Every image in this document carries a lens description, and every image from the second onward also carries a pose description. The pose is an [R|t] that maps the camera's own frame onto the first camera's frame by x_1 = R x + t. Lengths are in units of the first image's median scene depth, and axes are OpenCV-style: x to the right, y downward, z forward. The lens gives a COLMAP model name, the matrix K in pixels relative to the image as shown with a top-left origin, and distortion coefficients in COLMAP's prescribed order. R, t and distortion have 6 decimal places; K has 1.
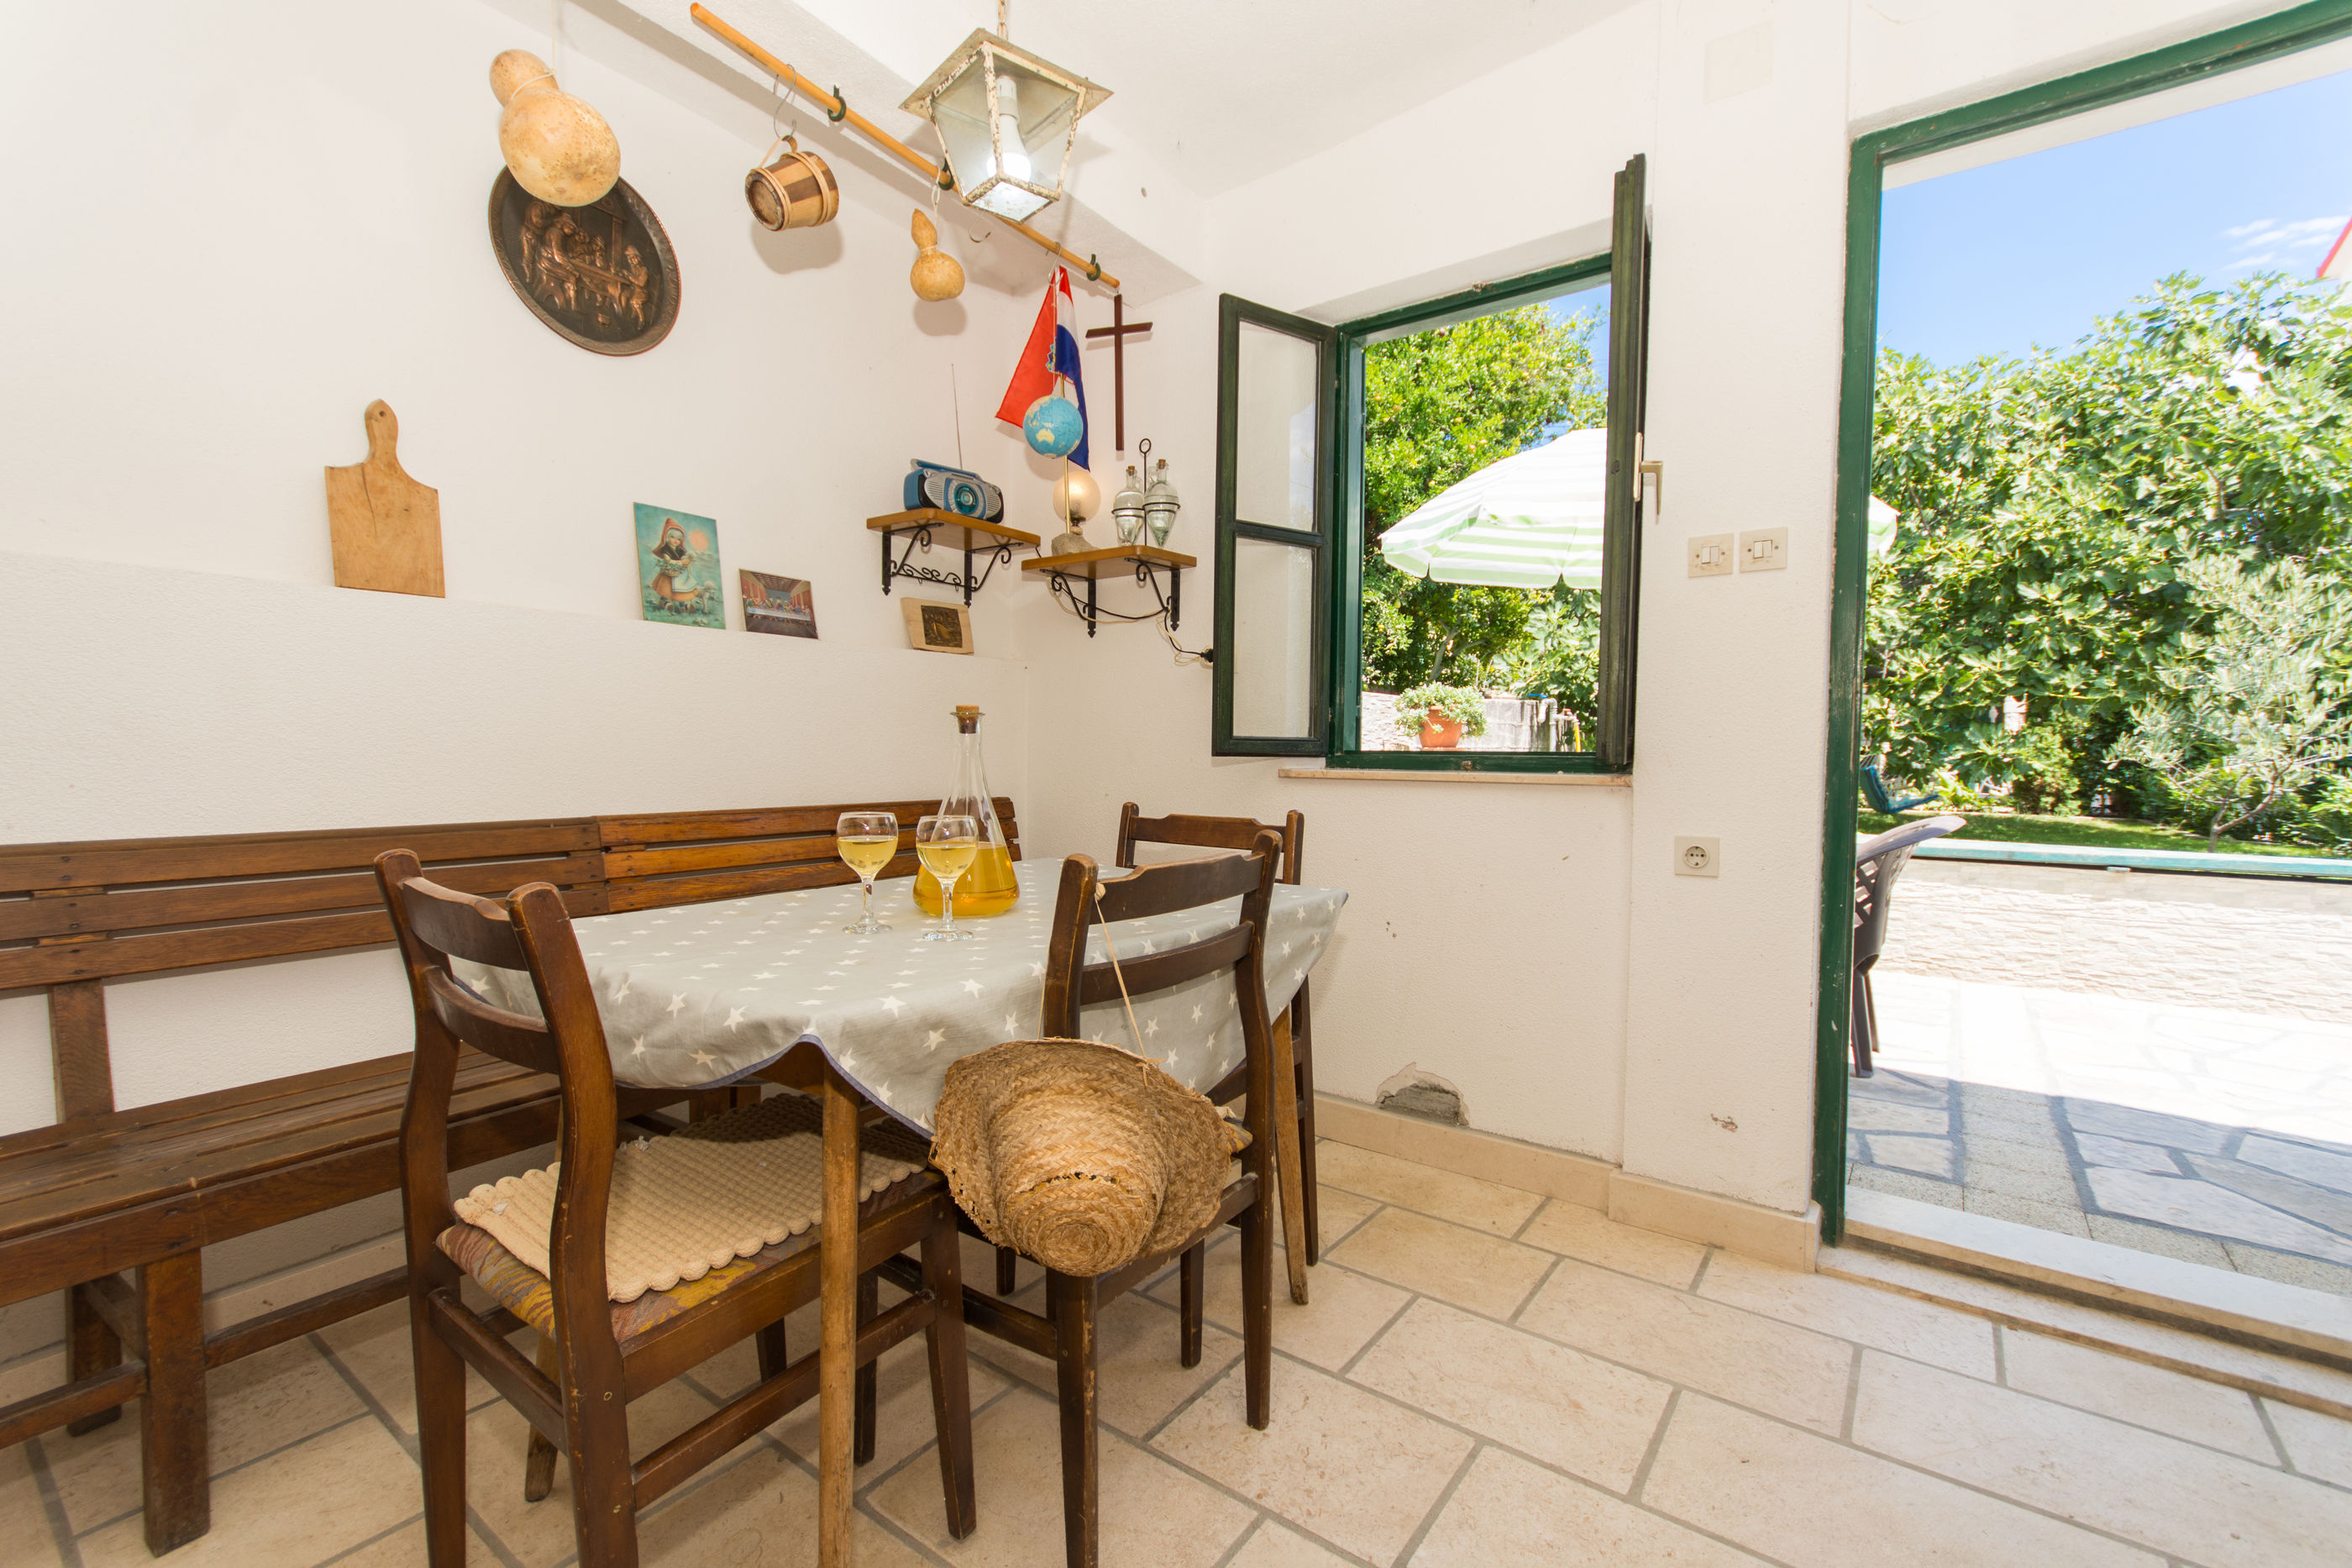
lens RADIAL K [[1028.9, 0, 1180.7], [0, 1028.9, 782.1], [0, 0, 1]] dist [0.009978, -0.003528]
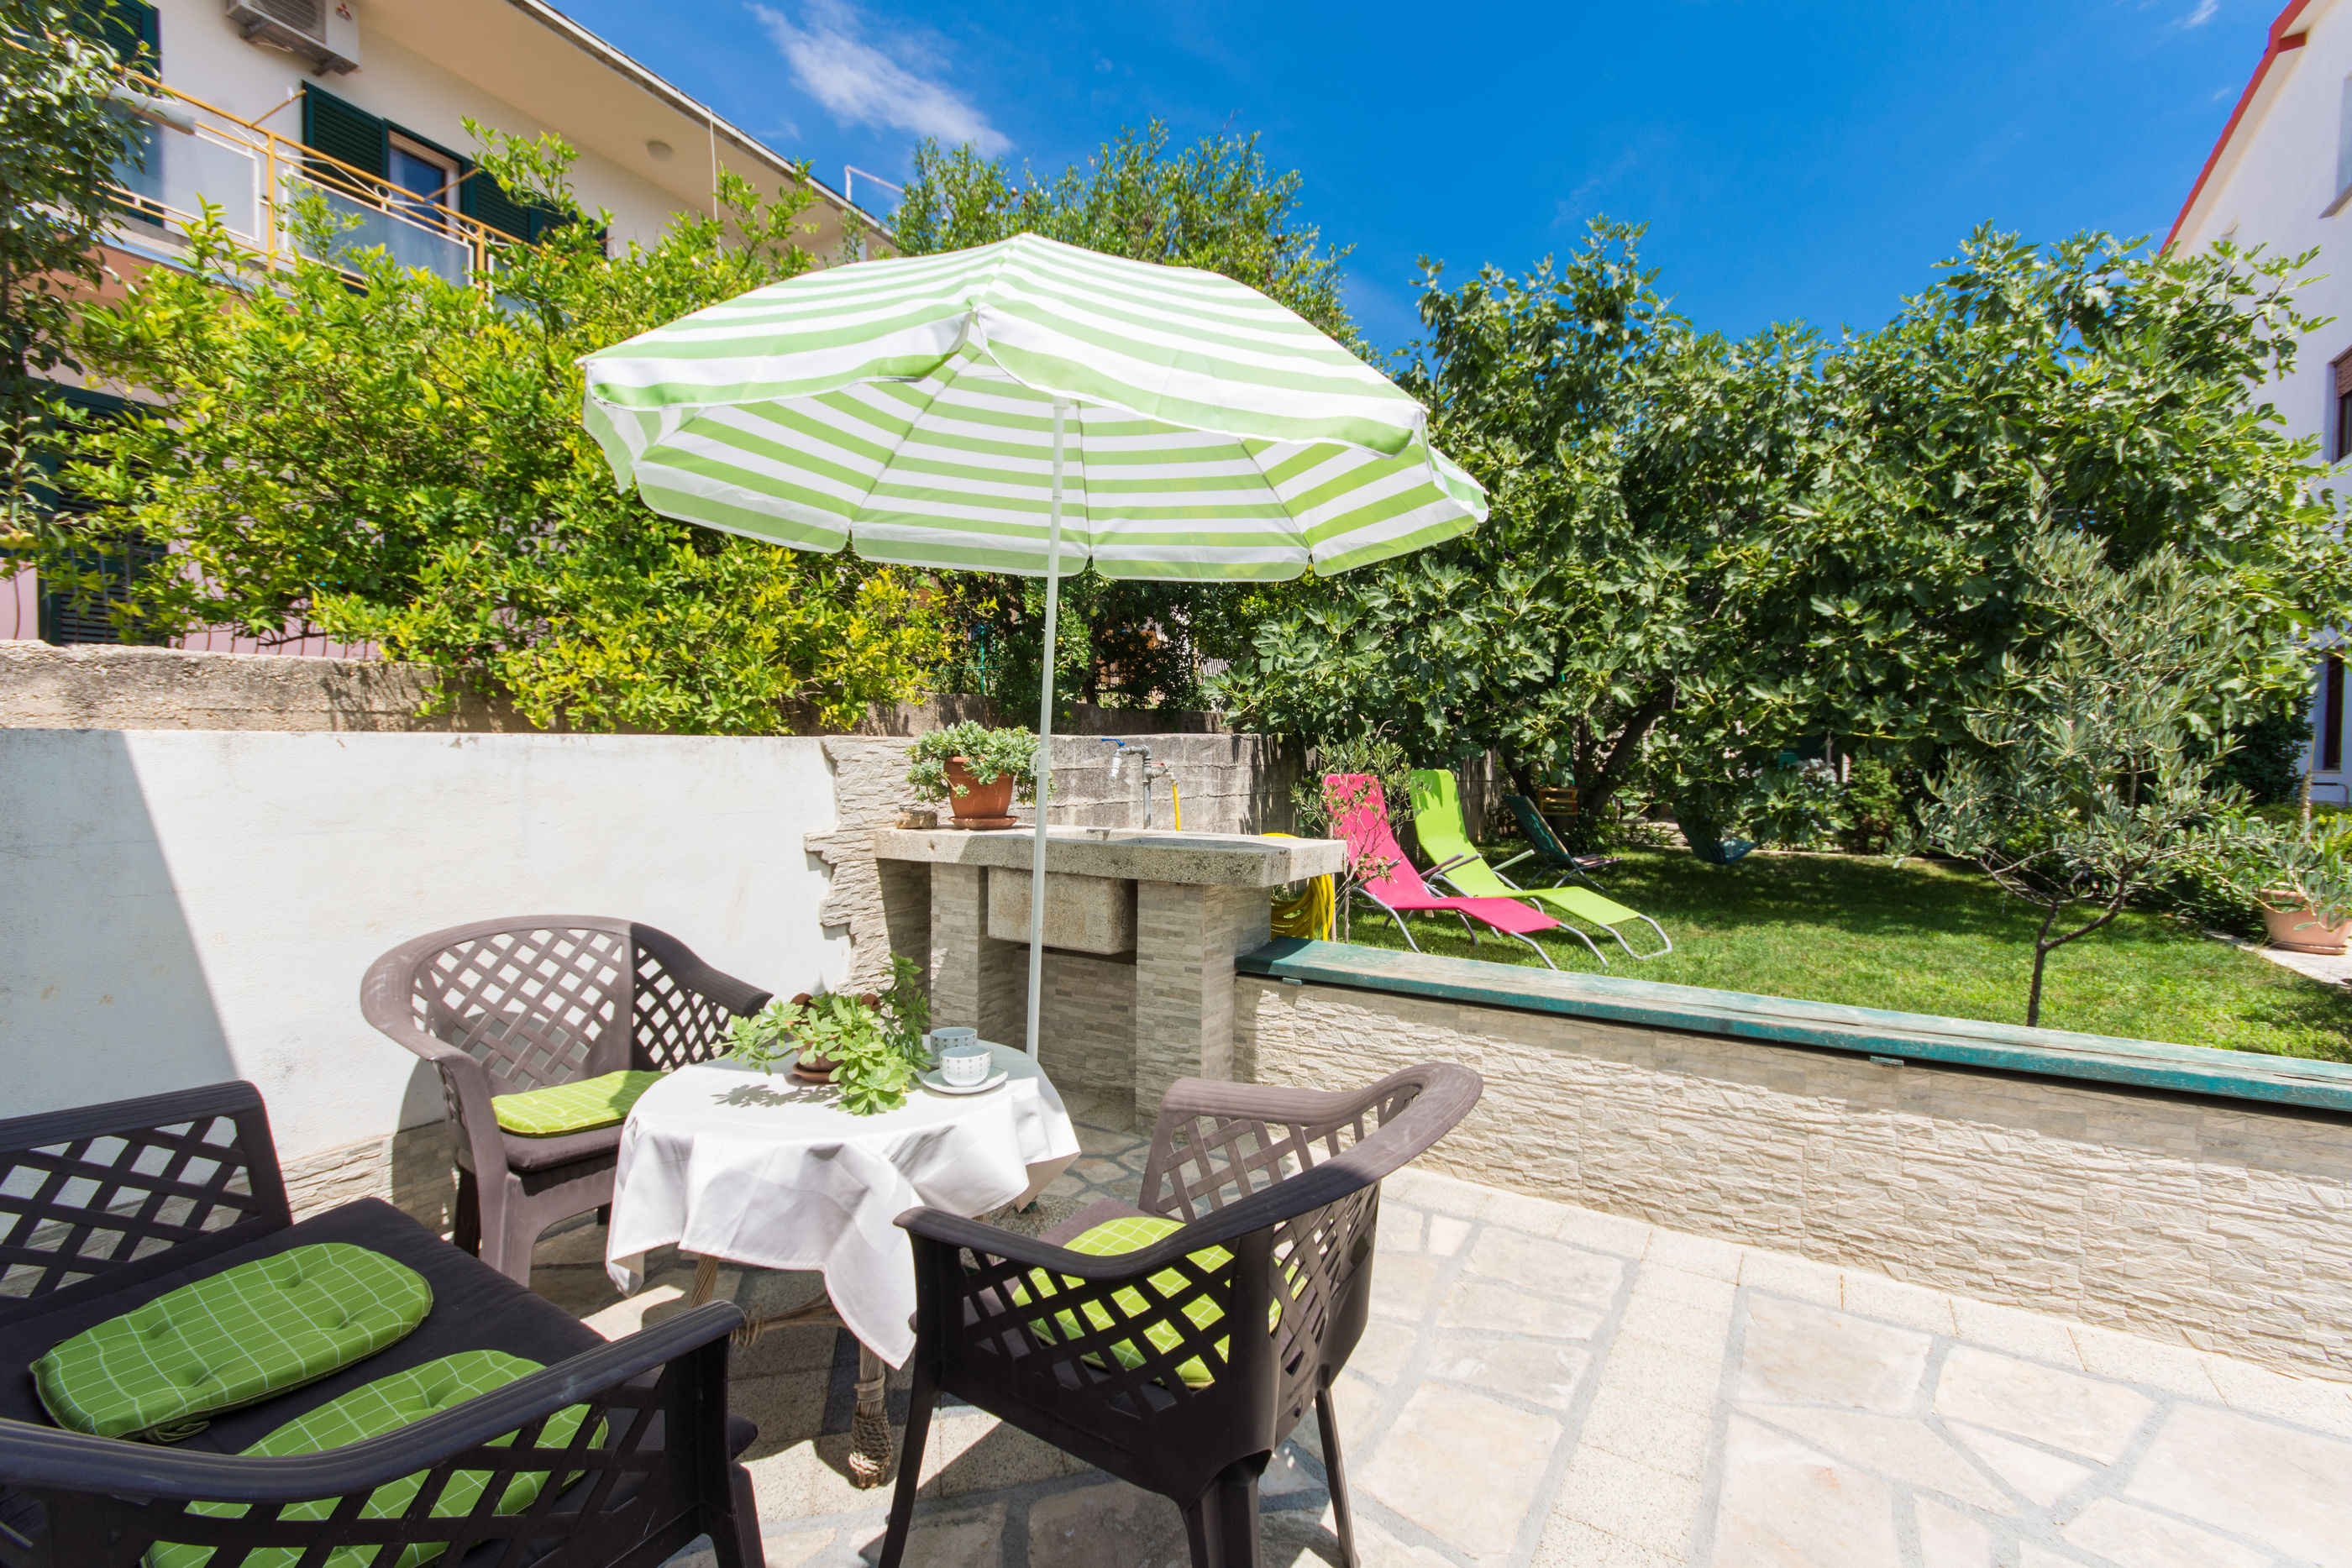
lens RADIAL K [[1028.9, 0, 1174.3], [0, 1028.9, 783.2], [0, 0, 1]] dist [0.009978, -0.003528]
pose [[0.996493, 0.001833, 0.083660, 0.237854], [-0.000806, 0.999924, -0.012305, -0.034873], [-0.083676, 0.012194, 0.996418, 0.234557]]
